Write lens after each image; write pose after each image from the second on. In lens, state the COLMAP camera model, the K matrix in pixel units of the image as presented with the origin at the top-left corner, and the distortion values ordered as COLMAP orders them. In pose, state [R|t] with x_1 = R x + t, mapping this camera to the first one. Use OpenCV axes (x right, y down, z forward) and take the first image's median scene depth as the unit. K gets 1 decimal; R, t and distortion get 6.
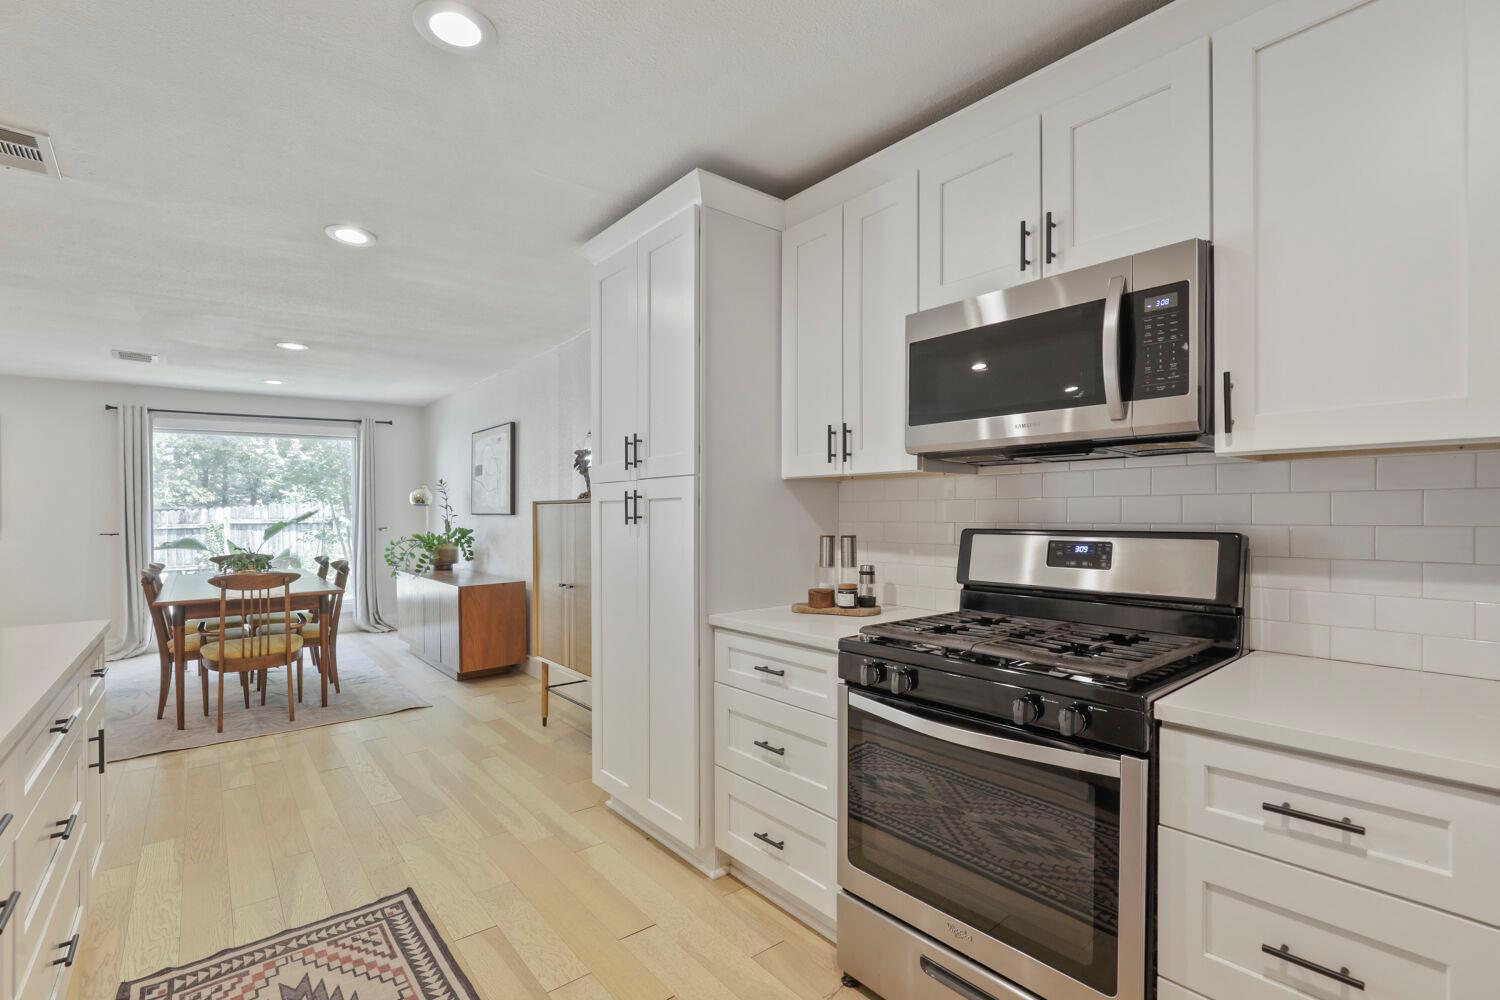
lens RADIAL K [[701.9, 0, 806.2], [0, 701.9, 513.0], [0, 0, 1]] dist [-0.029227, 0.007879]
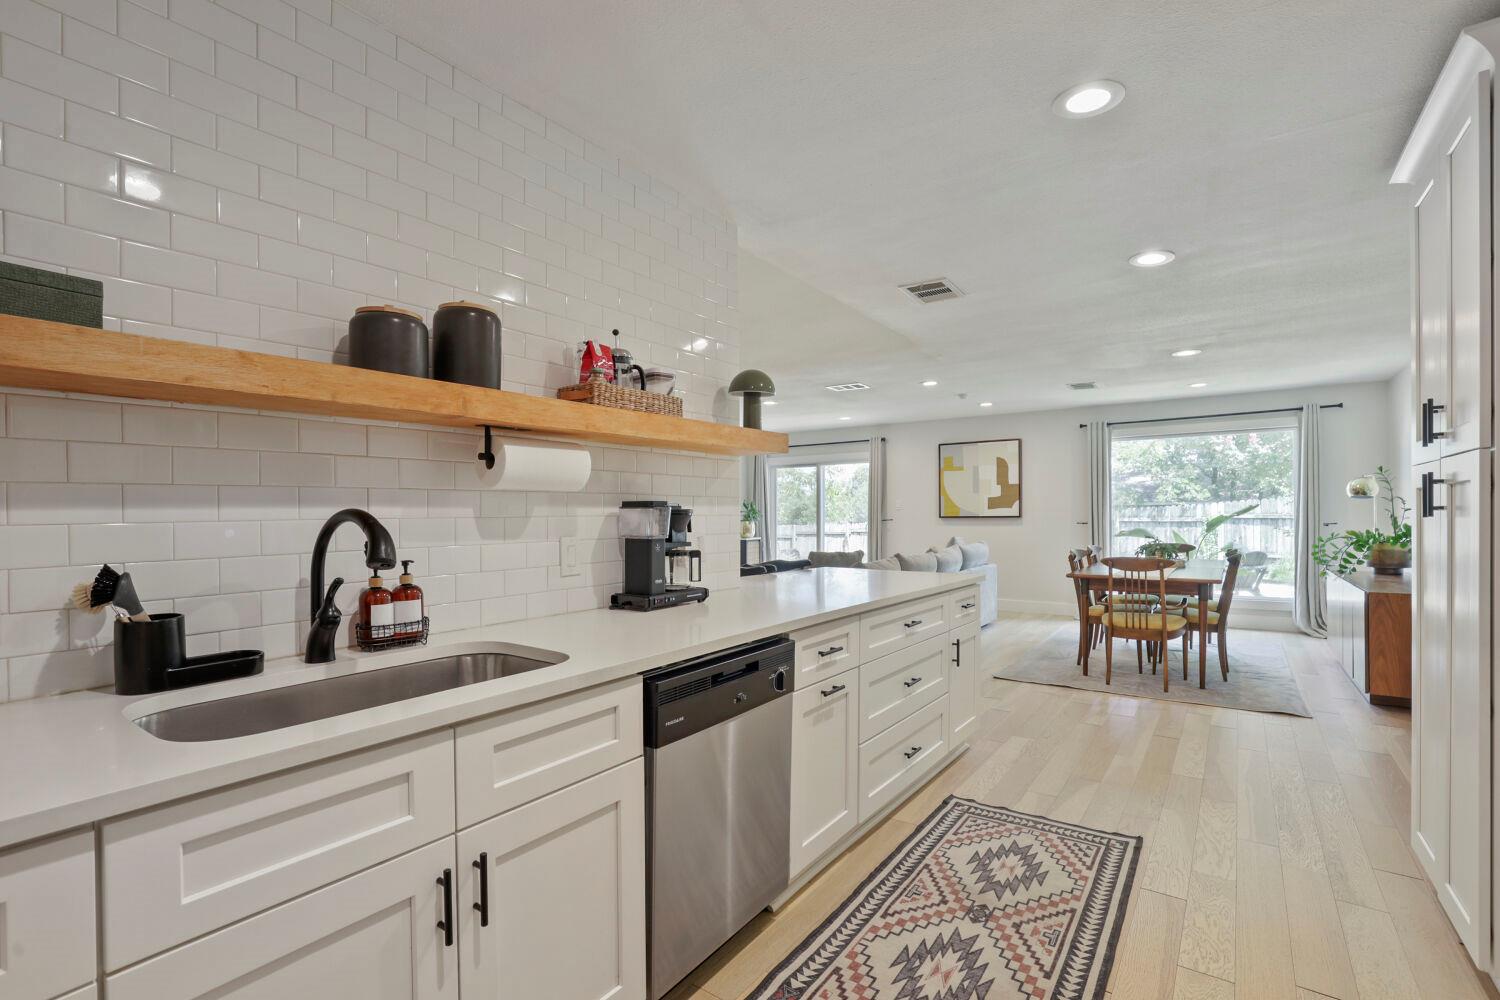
lens RADIAL K [[701.9, 0, 682.6], [0, 701.9, 514.1], [0, 0, 1]] dist [-0.029227, 0.007879]
pose [[0.169119, 0.007710, -0.985565, 0.363668], [0.000026, 0.999969, 0.007827, 0.007275], [0.985596, -0.001350, 0.169114, 0.067996]]
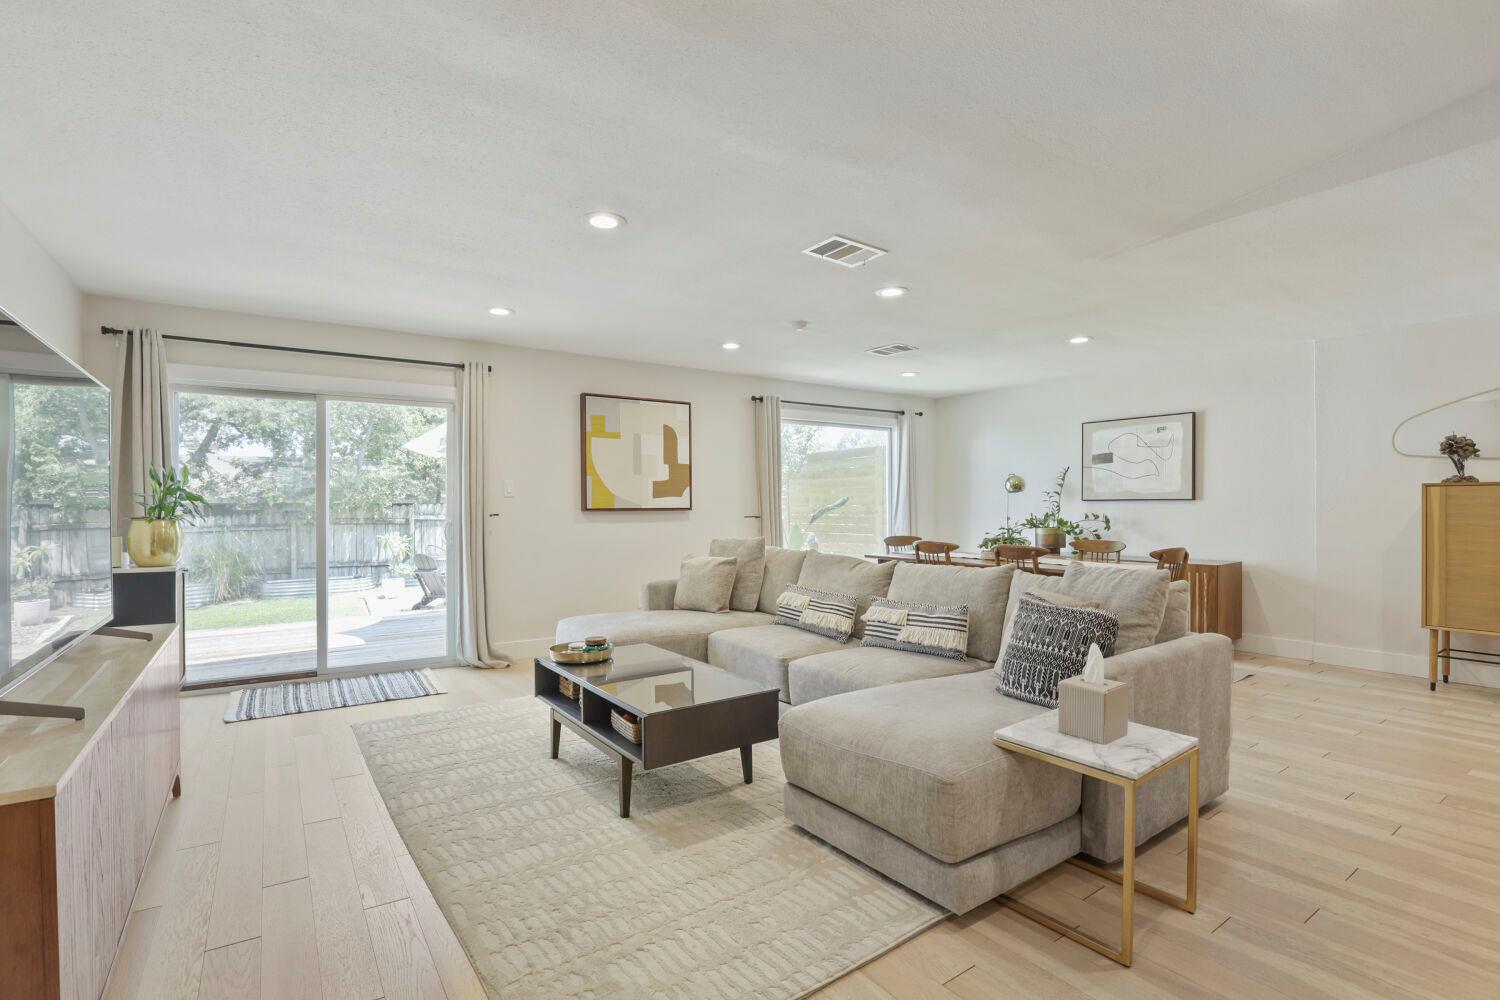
lens RADIAL K [[701.9, 0, 770.3], [0, 701.9, 521.1], [0, 0, 1]] dist [-0.029227, 0.007879]
pose [[0.996738, 0.005513, -0.080511, -2.067755], [-0.004495, 0.999908, 0.012820, 0.054011], [0.080574, -0.012416, 0.996671, -0.219925]]
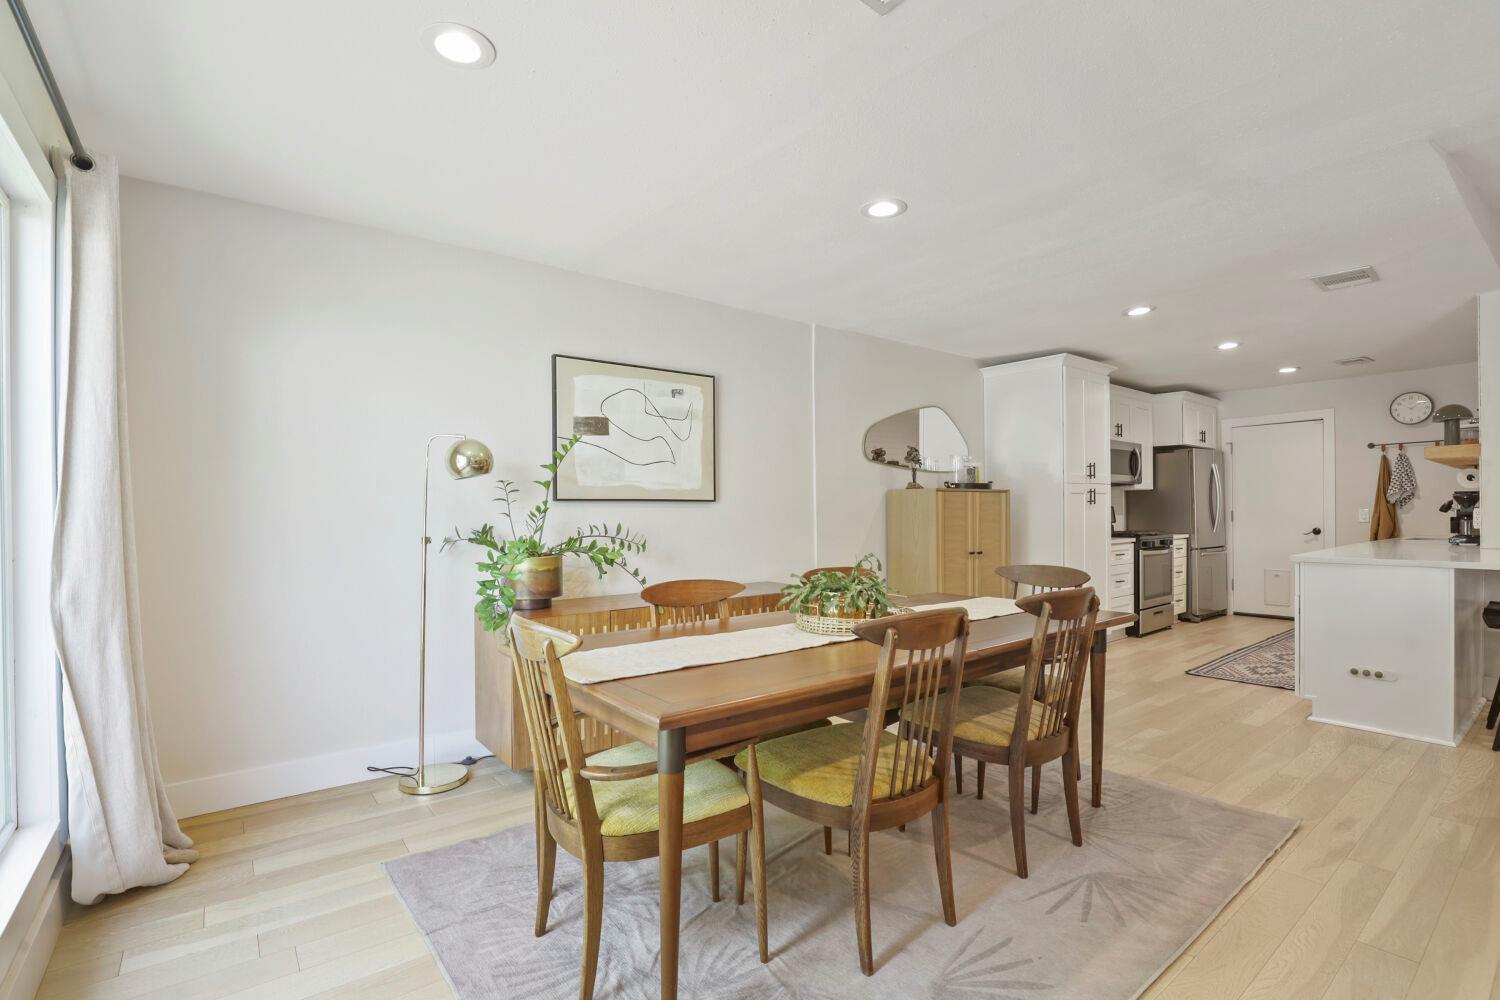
lens RADIAL K [[701.9, 0, 738.3], [0, 701.9, 506.4], [0, 0, 1]] dist [-0.029227, 0.007879]
pose [[0.050539, 0.014112, 0.998622, -2.473532], [0.012660, 0.999811, -0.014769, 0.042905], [-0.998642, 0.013389, 0.050351, 2.021945]]
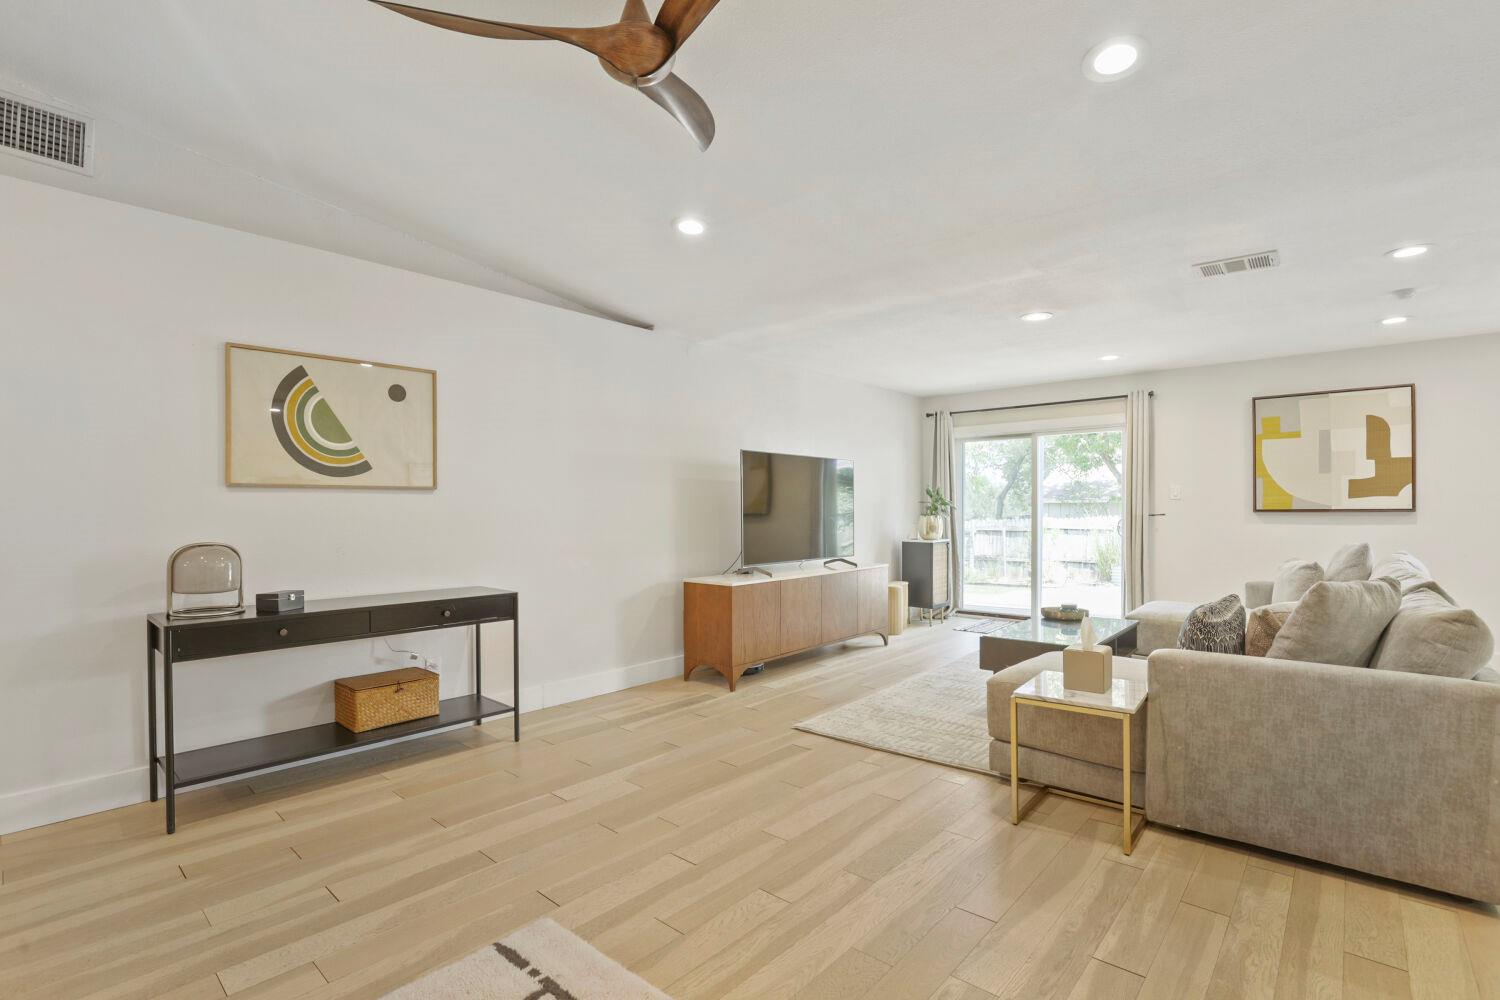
lens RADIAL K [[701.9, 0, 716.5], [0, 701.9, 513.2], [0, 0, 1]] dist [-0.029227, 0.007879]
pose [[0.114890, 0.014737, -0.993269, -0.808993], [-0.003068, 0.999890, 0.014480, 0.031755], [0.993373, 0.001384, 0.114923, -0.069334]]
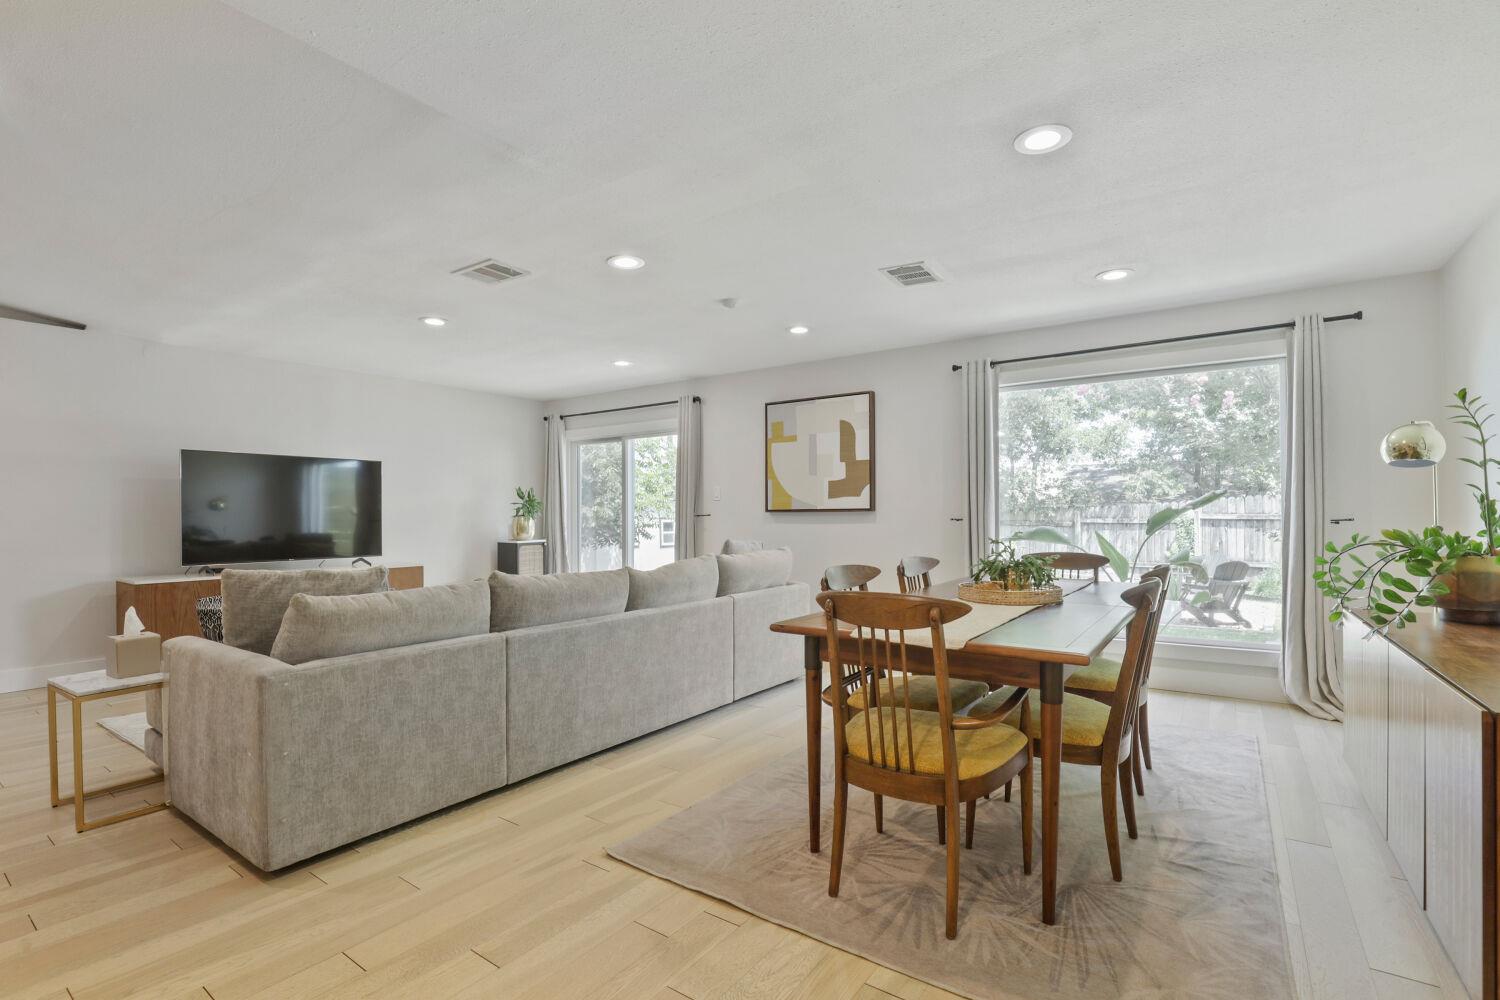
lens RADIAL K [[701.9, 0, 700.2], [0, 701.9, 509.4], [0, 0, 1]] dist [-0.029227, 0.007879]
pose [[0.190917, -0.001624, -0.981605, -0.556224], [-0.005133, 0.999983, -0.002653, 0.051491], [0.981593, 0.005545, 0.190906, 1.230112]]
